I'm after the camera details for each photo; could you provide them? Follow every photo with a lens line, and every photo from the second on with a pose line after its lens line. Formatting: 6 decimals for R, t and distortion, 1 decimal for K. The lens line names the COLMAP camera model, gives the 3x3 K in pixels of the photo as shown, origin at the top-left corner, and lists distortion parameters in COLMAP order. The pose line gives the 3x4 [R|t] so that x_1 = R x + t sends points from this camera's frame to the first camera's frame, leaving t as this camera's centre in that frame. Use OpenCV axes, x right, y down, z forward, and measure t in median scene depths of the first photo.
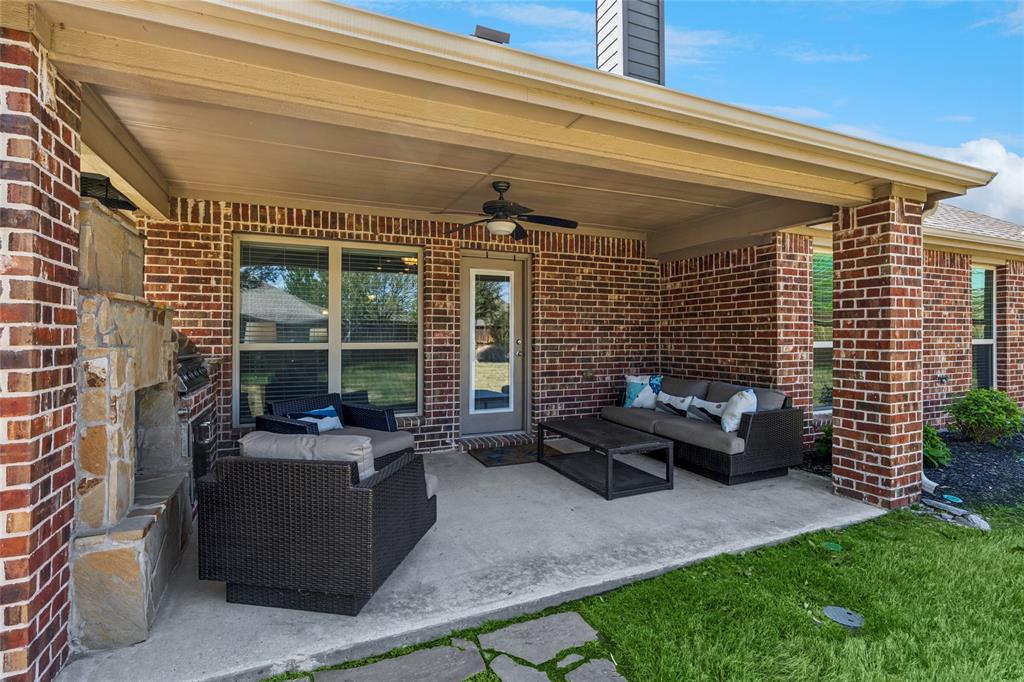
lens RADIAL K [[485.0, 0, 505.3], [0, 485.0, 341.0], [0, 0, 1]] dist [0.000577, 0.000237]
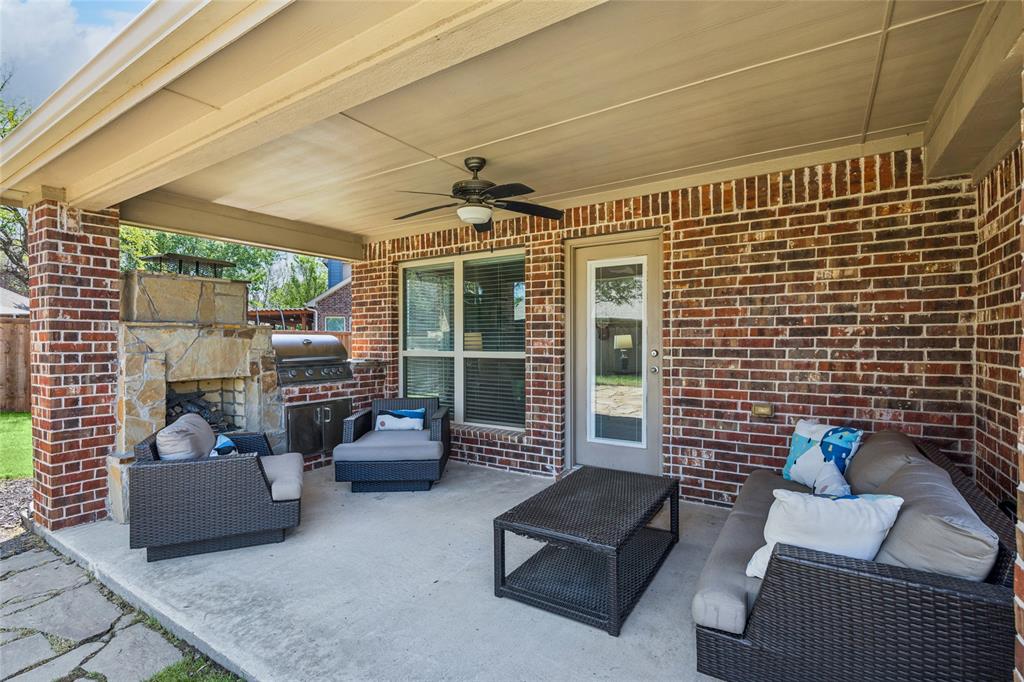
lens RADIAL K [[485.0, 0, 505.3], [0, 485.0, 341.0], [0, 0, 1]] dist [0.000577, 0.000237]
pose [[0.538881, -0.001273, -0.842381, 0.519487], [-0.007471, 0.999952, -0.006290, -0.010083], [0.842349, 0.009683, 0.538846, 0.436308]]
